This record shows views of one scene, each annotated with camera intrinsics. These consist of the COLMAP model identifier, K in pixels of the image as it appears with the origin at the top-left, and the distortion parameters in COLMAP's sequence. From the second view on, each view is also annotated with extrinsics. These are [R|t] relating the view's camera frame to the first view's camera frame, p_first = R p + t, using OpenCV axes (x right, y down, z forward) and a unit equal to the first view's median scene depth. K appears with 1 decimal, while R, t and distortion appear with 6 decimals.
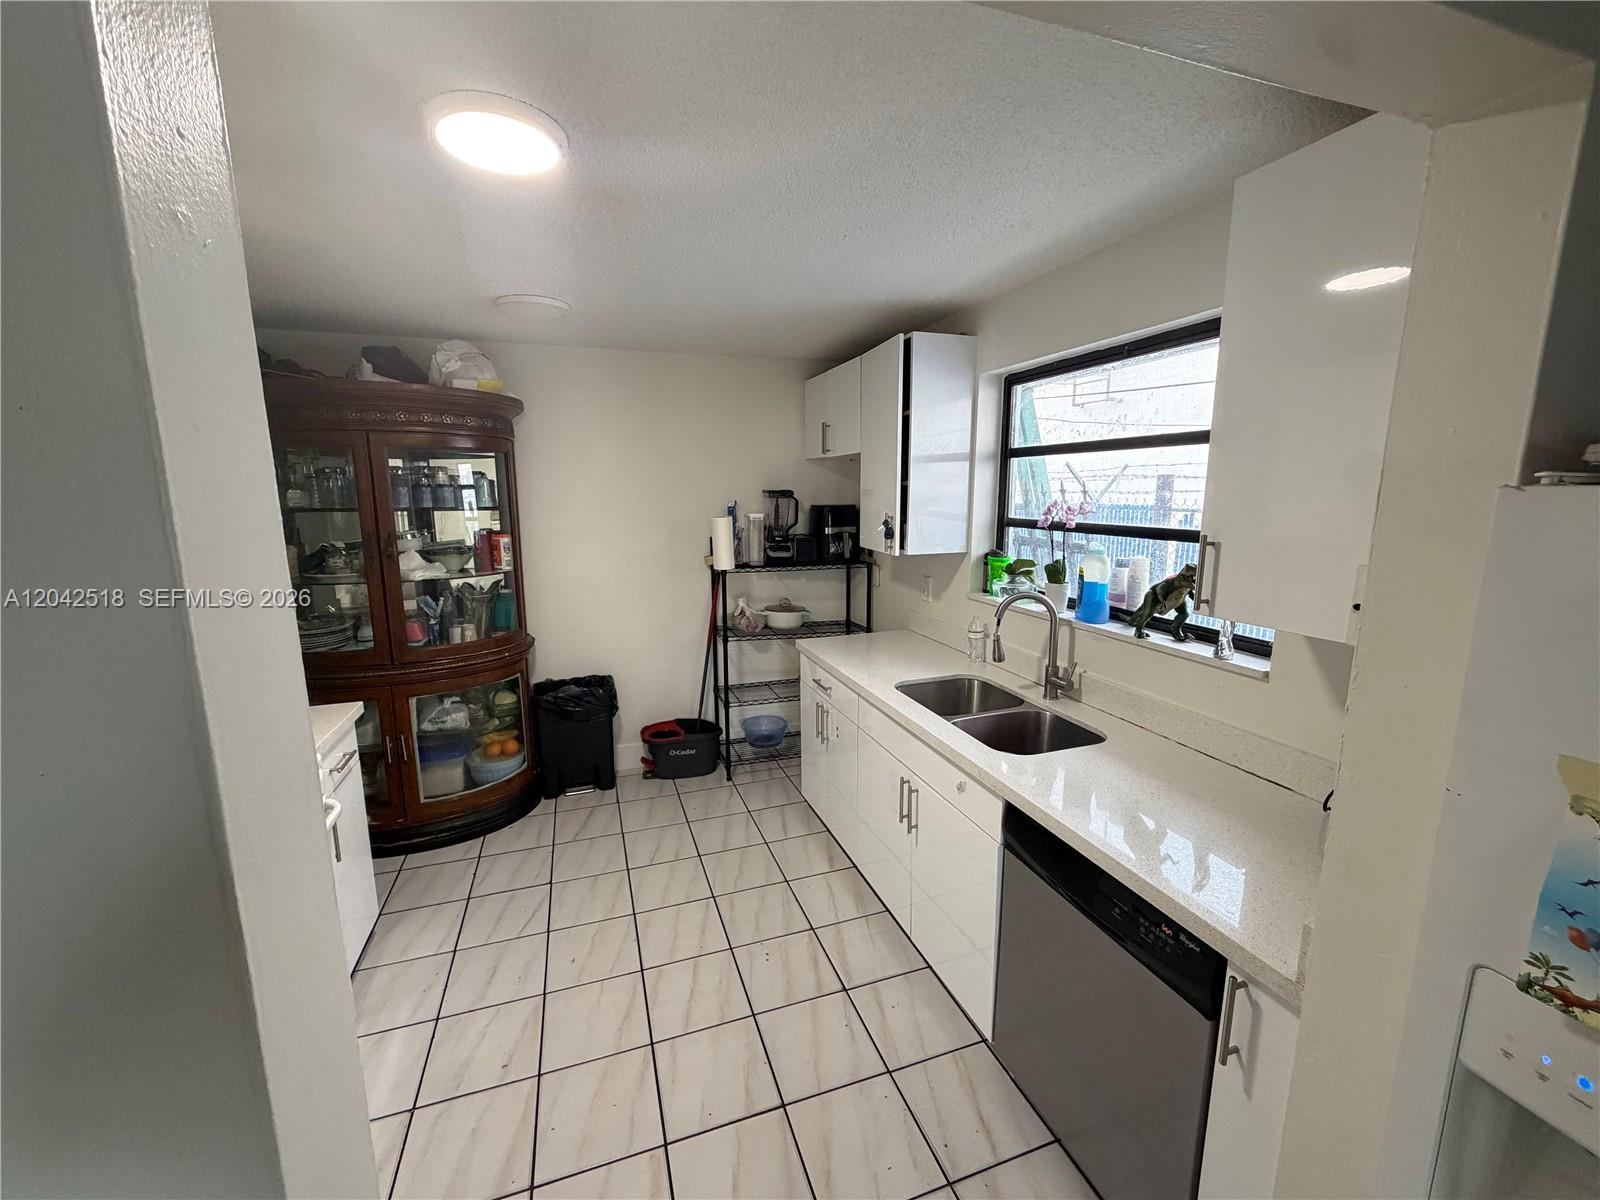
lens RADIAL K [[637.1, 0, 793.5], [0, 637.1, 599.3], [0, 0, 1]] dist [0.001542, -0.000452]
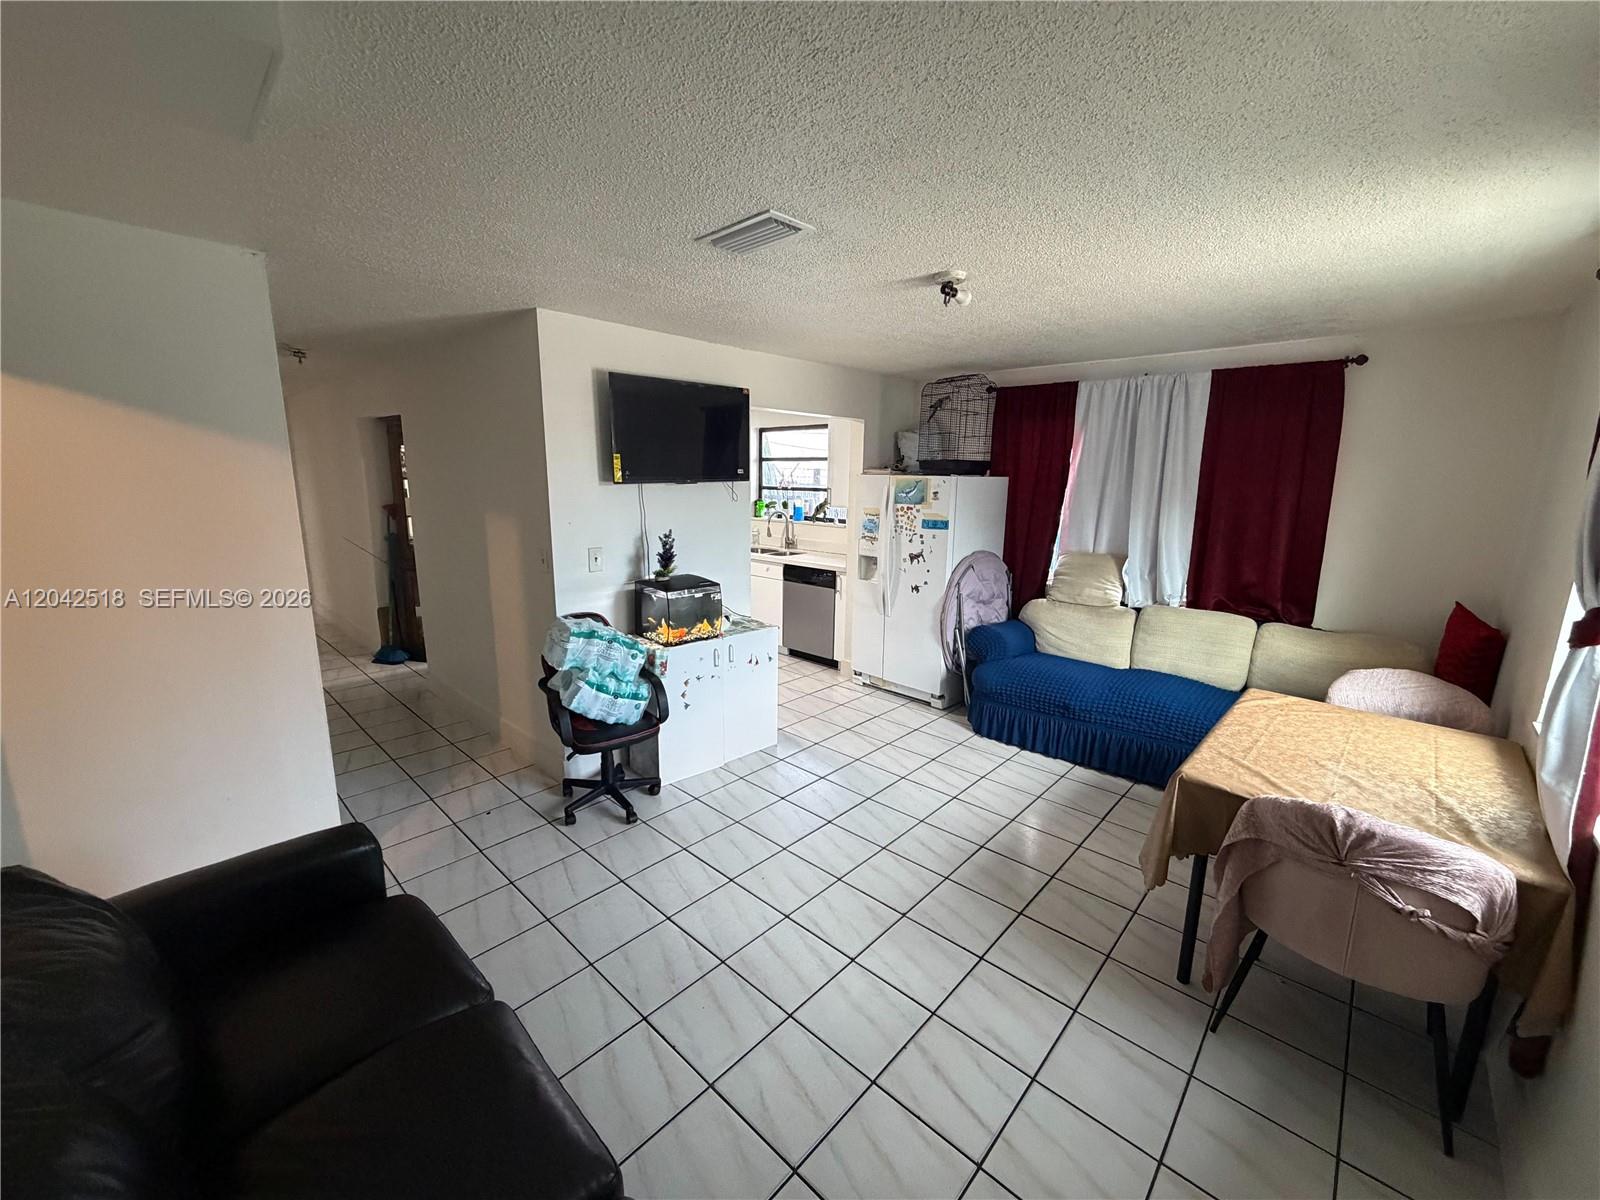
lens RADIAL K [[637.1, 0, 793.5], [0, 637.1, 599.3], [0, 0, 1]] dist [0.001542, -0.000452]
pose [[0.880014, -0.070341, 0.469710, -0.907716], [0.058957, 0.997501, 0.038921, 0.268260], [-0.471274, -0.006558, 0.881962, -1.495009]]
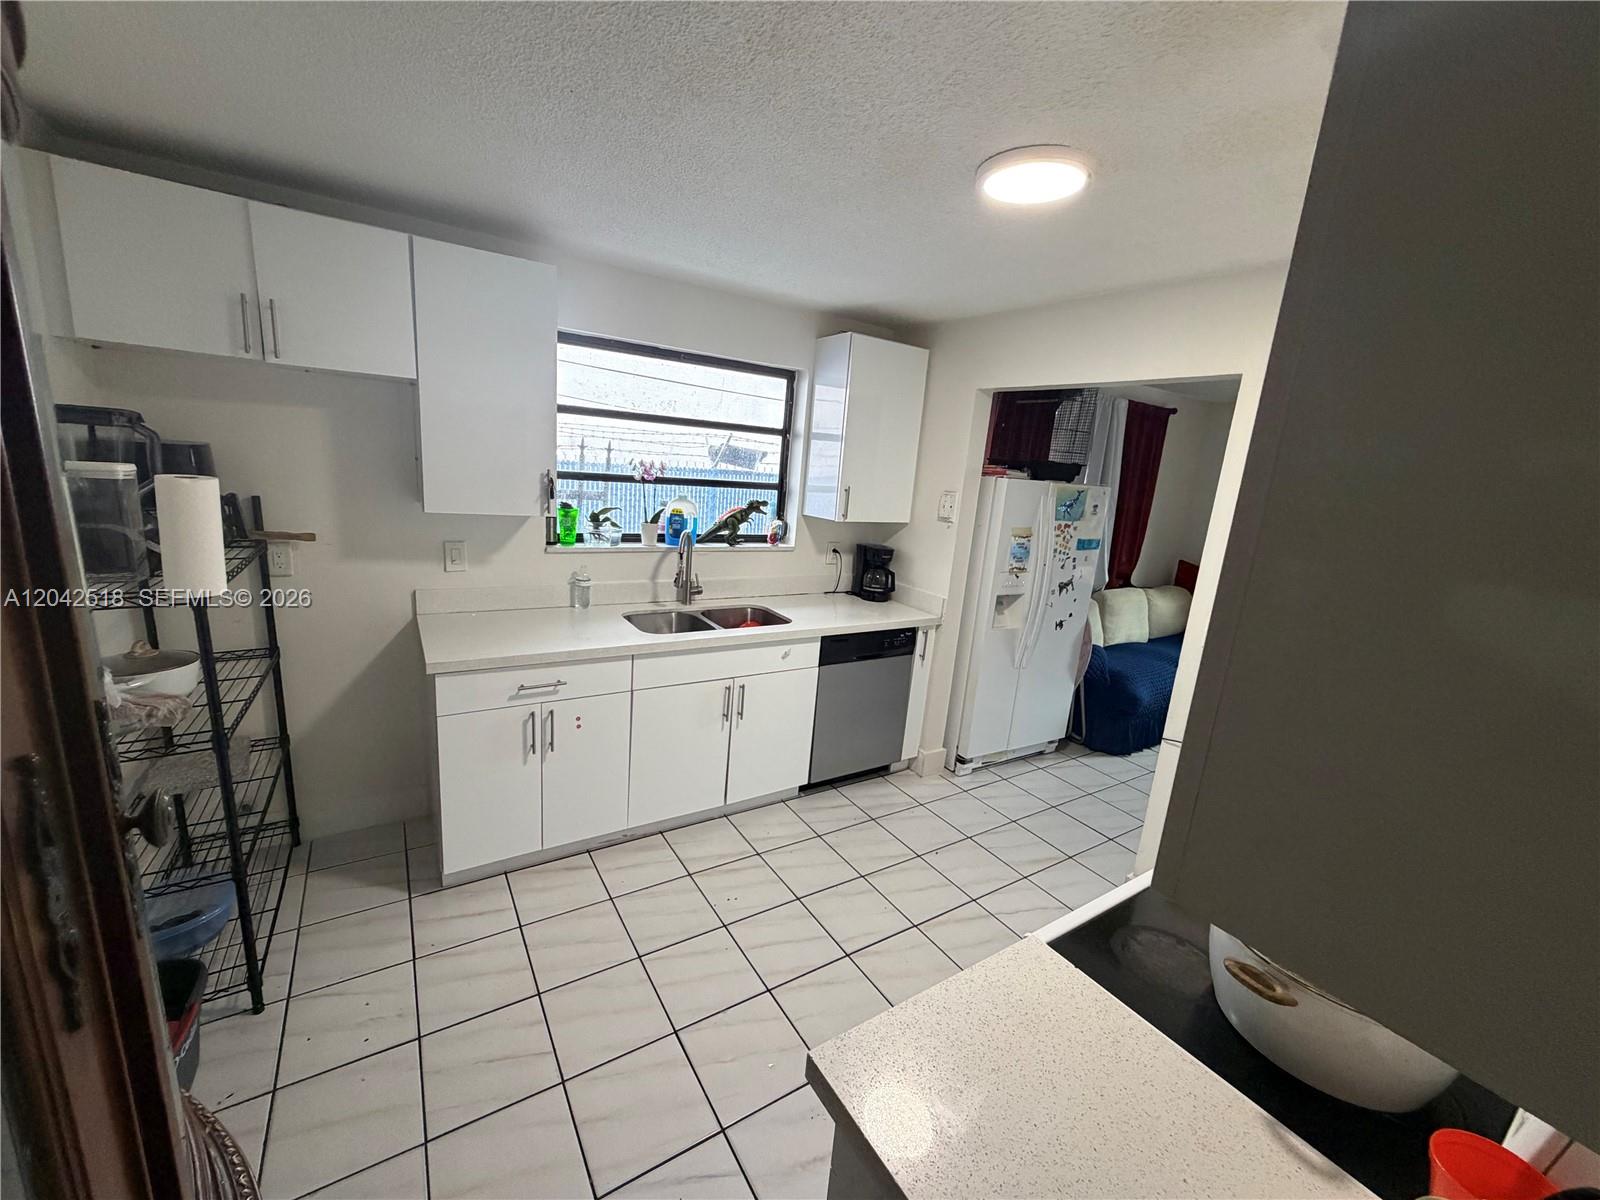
lens RADIAL K [[637.1, 0, 793.5], [0, 637.1, 599.3], [0, 0, 1]] dist [0.001542, -0.000452]
pose [[-0.240678, -0.217764, 0.945861, -0.970600], [0.087812, 0.965625, 0.244658, -0.176090], [-0.966625, 0.141942, -0.213283, 1.061530]]
